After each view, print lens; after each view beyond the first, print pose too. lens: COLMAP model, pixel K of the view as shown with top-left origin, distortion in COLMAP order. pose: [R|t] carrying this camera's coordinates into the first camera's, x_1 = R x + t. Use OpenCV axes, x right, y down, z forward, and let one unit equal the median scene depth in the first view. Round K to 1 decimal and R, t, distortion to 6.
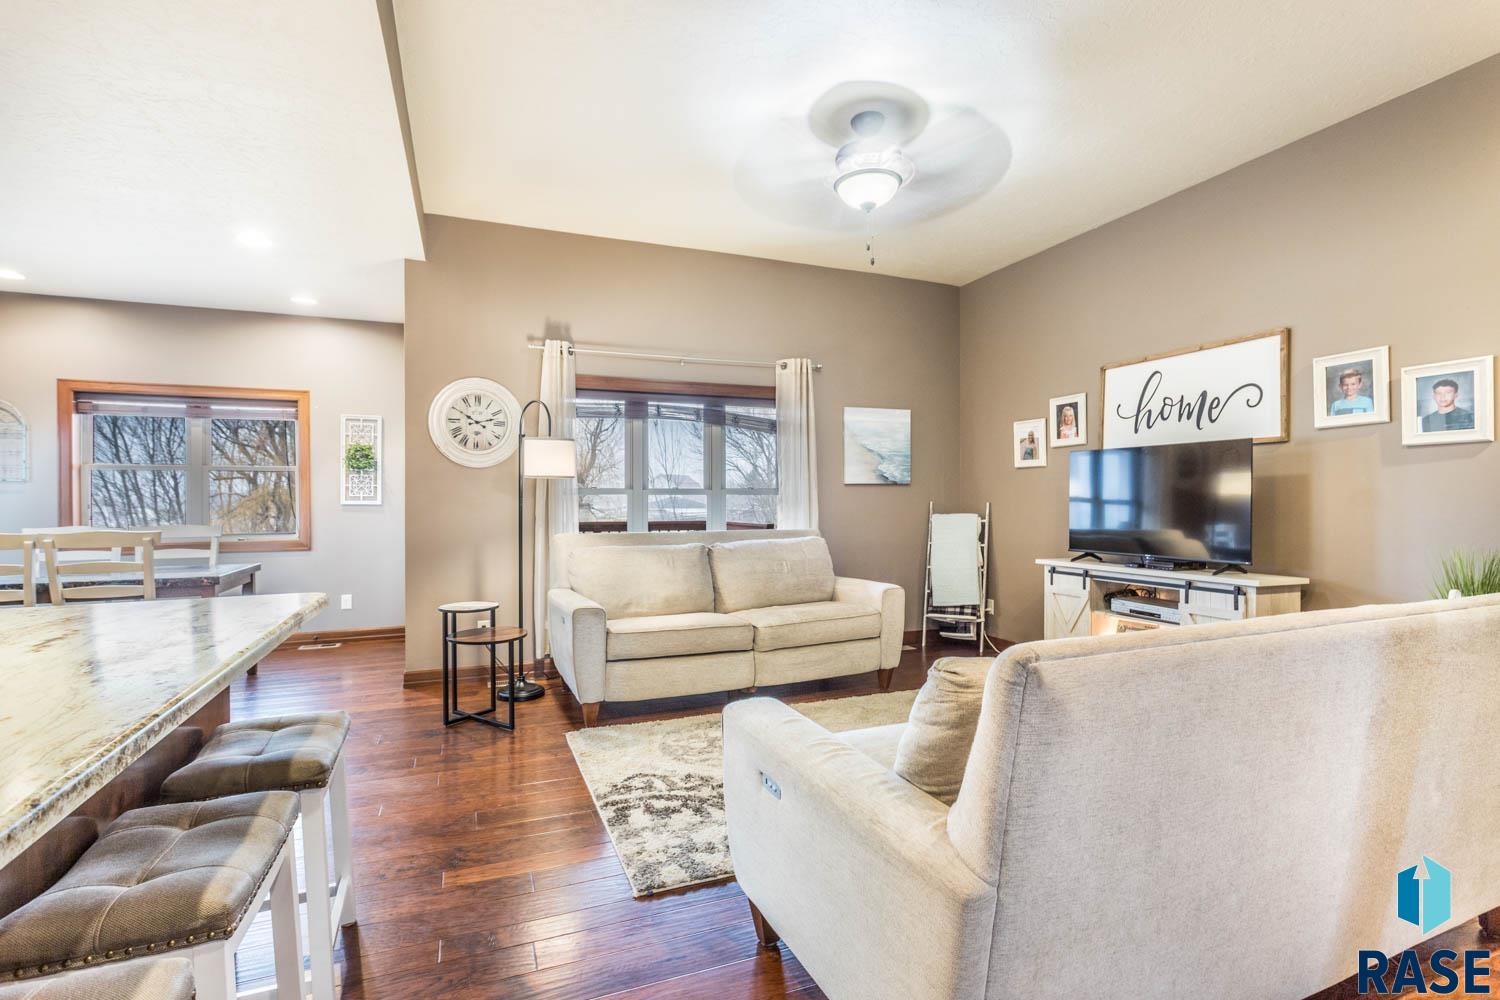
lens RADIAL K [[708.8, 0, 753.6], [0, 708.8, 504.6], [0, 0, 1]] dist [-0.000438, 0.003343]
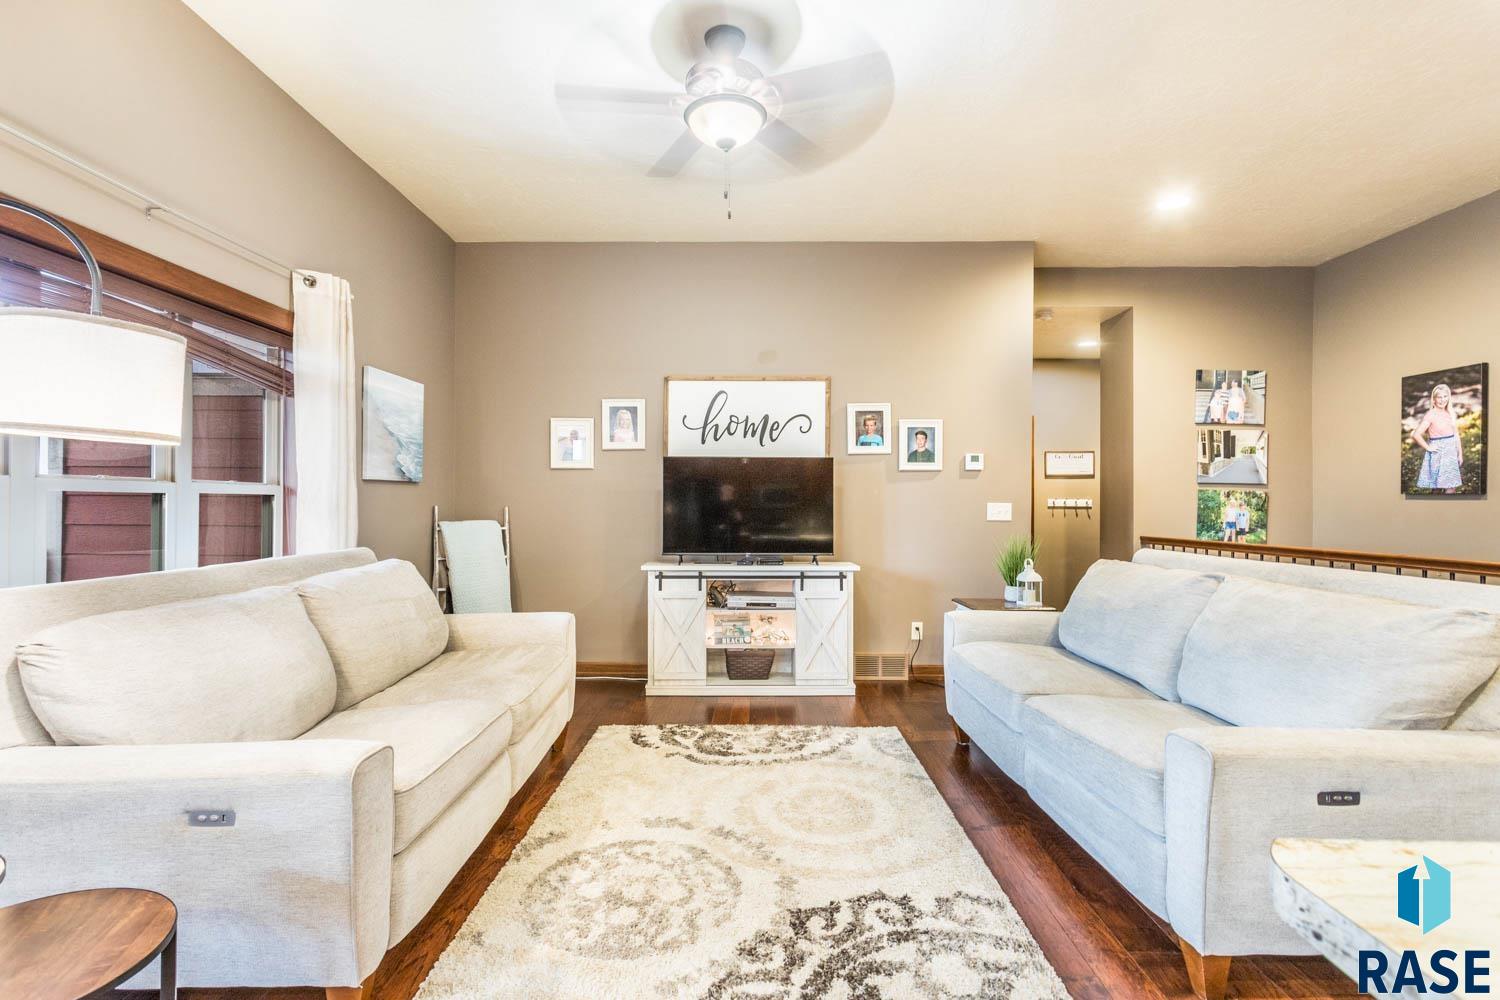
lens RADIAL K [[708.8, 0, 745.5], [0, 708.8, 503.4], [0, 0, 1]] dist [-0.000438, 0.003343]
pose [[0.388899, 0.003841, 0.921272, -0.442351], [0.001531, 0.999987, -0.004816, -0.003036], [-0.921279, 0.003284, 0.388888, 0.506777]]
